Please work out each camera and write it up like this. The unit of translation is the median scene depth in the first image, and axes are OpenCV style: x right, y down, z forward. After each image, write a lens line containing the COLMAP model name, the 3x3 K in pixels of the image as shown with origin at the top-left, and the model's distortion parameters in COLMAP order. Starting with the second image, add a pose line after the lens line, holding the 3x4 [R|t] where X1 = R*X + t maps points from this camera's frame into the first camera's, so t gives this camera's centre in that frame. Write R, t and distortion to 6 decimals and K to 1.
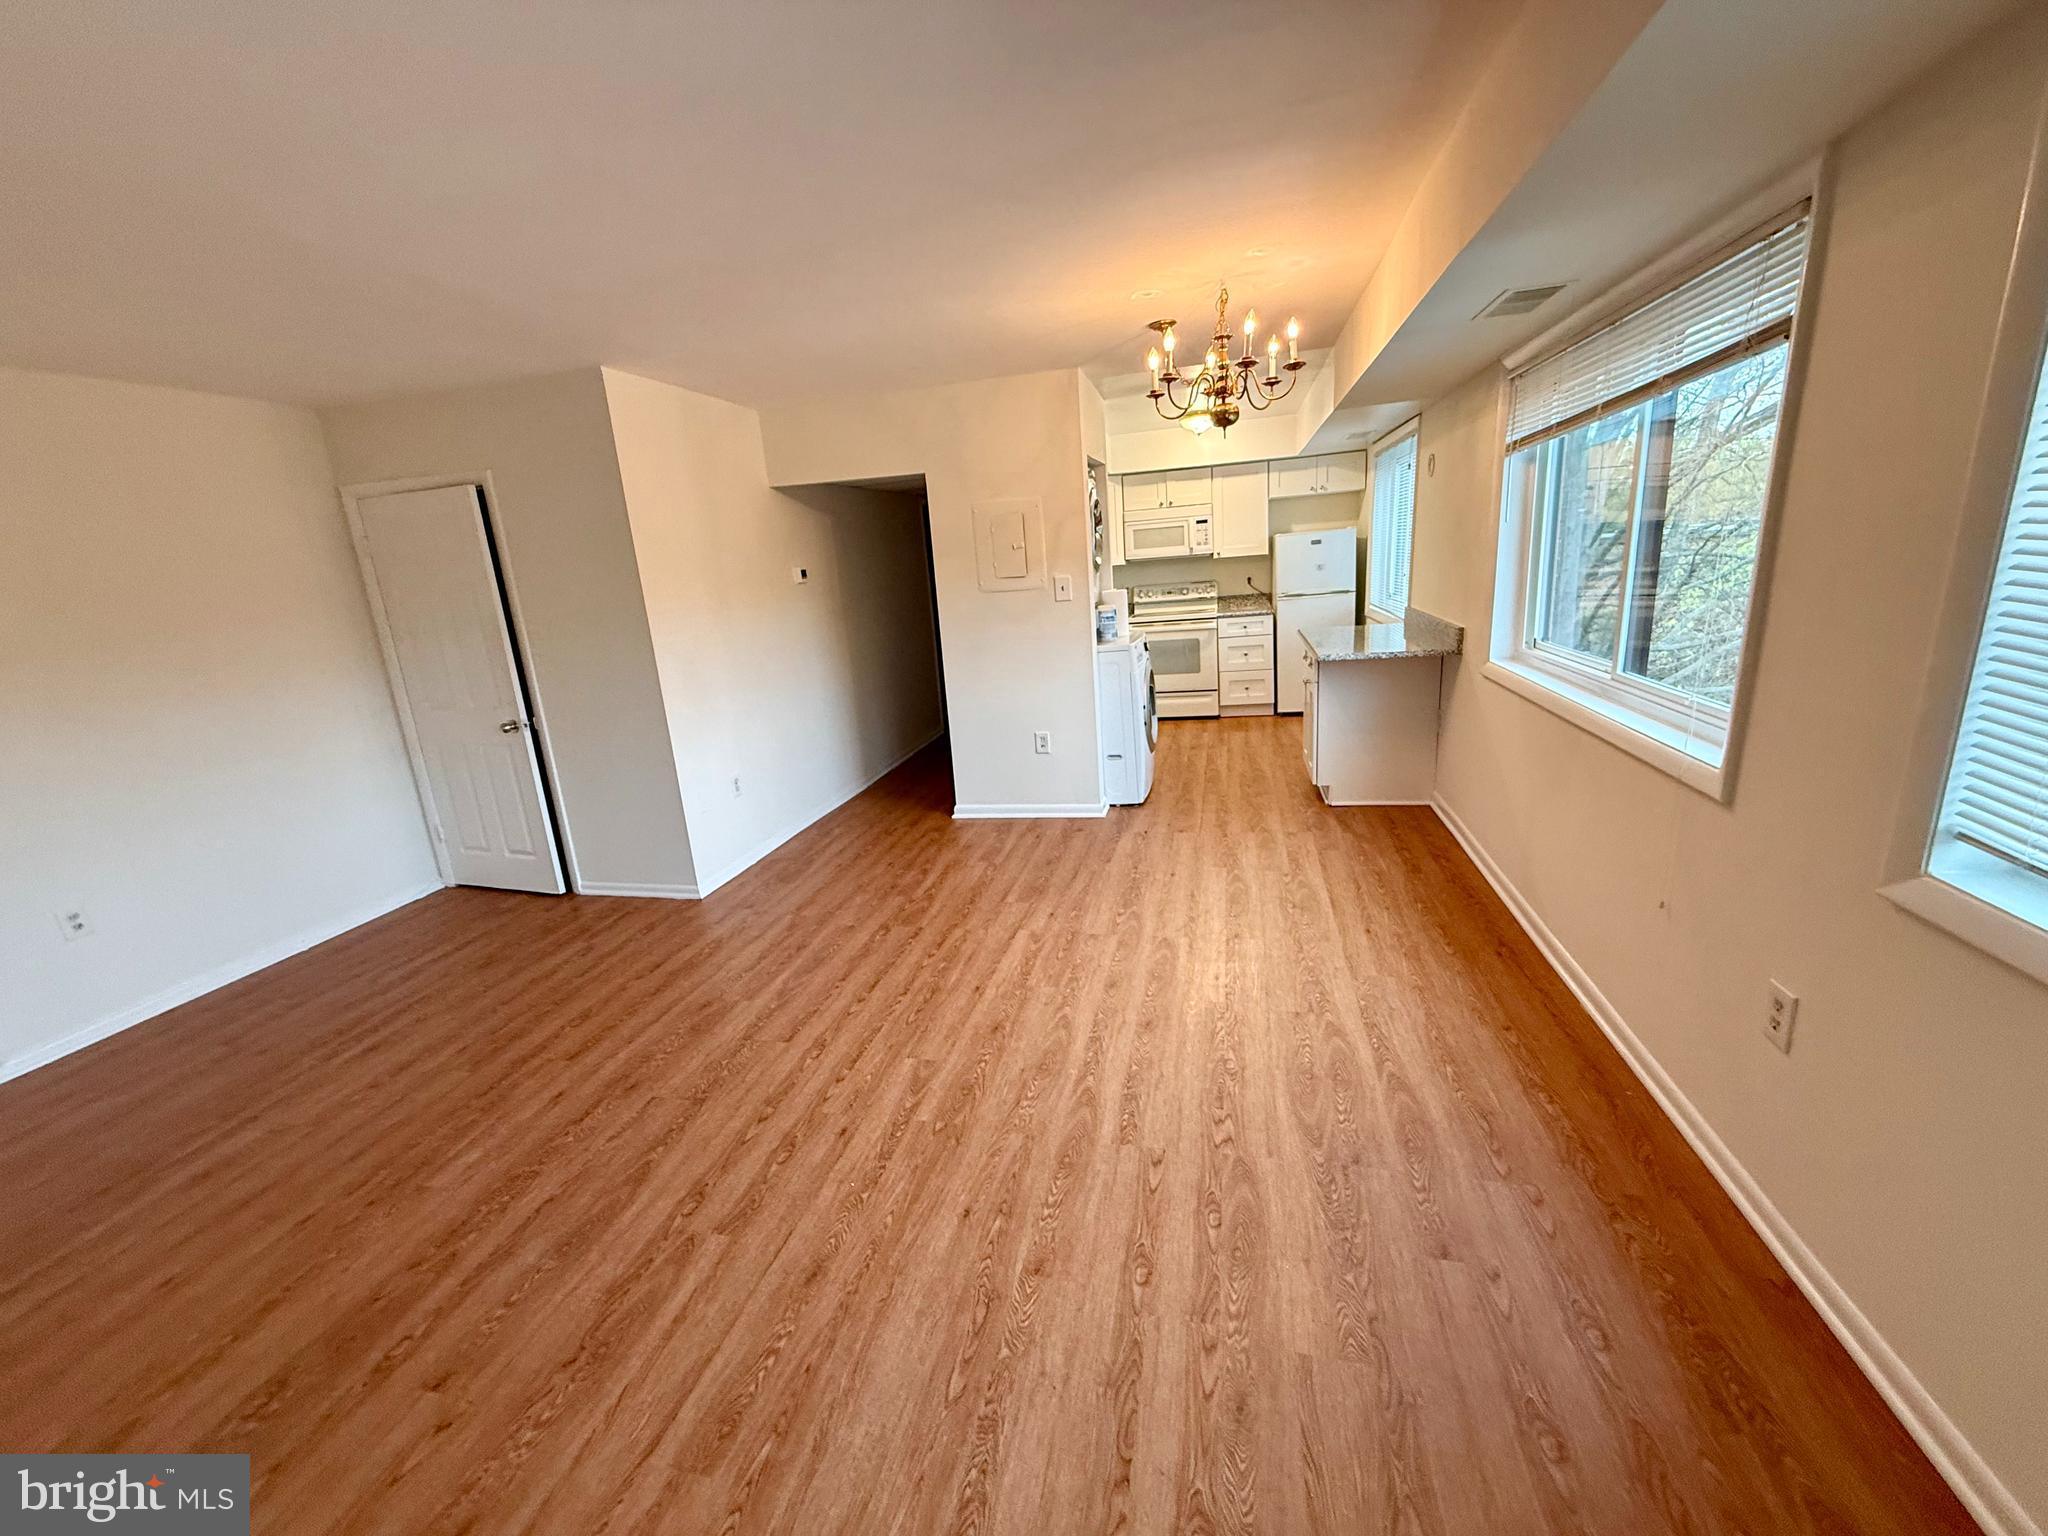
lens RADIAL K [[816.7, 0, 1024.0], [0, 816.7, 768.0], [0, 0, 1]] dist [-0.000175, 0.000364]
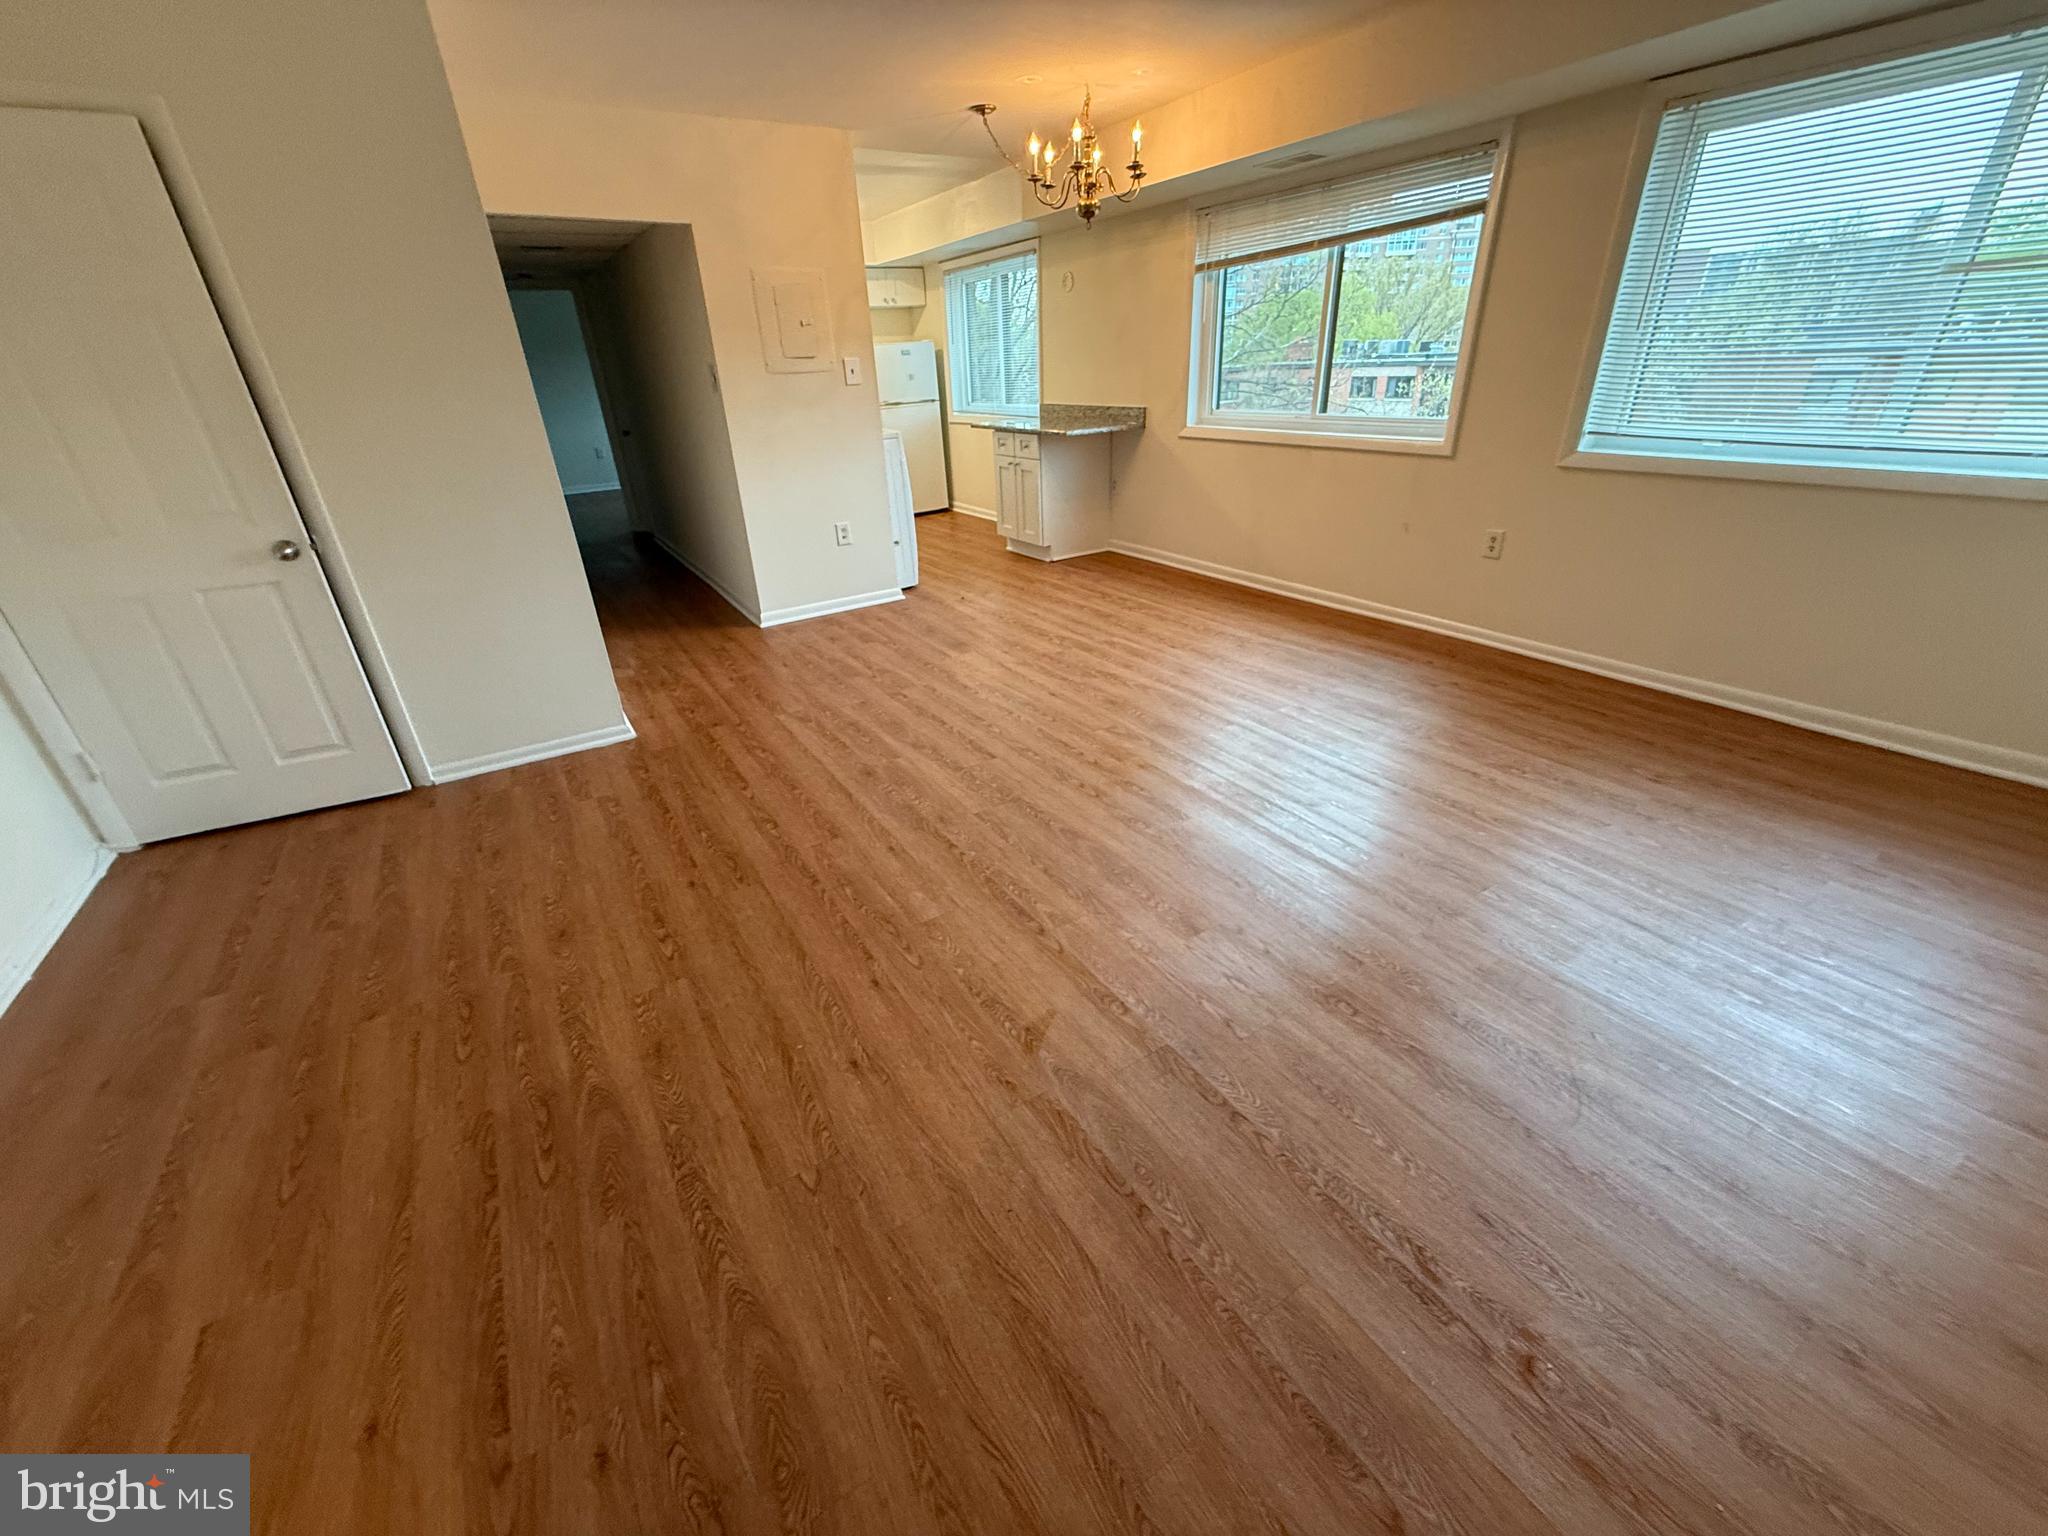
lens RADIAL K [[816.7, 0, 1024.0], [0, 816.7, 768.0], [0, 0, 1]] dist [-0.000175, 0.000364]
pose [[0.691535, -0.280468, 0.665670, -0.772406], [0.170426, 0.958877, 0.226957, 0.074839], [-0.701950, -0.043501, 0.710897, 0.126936]]
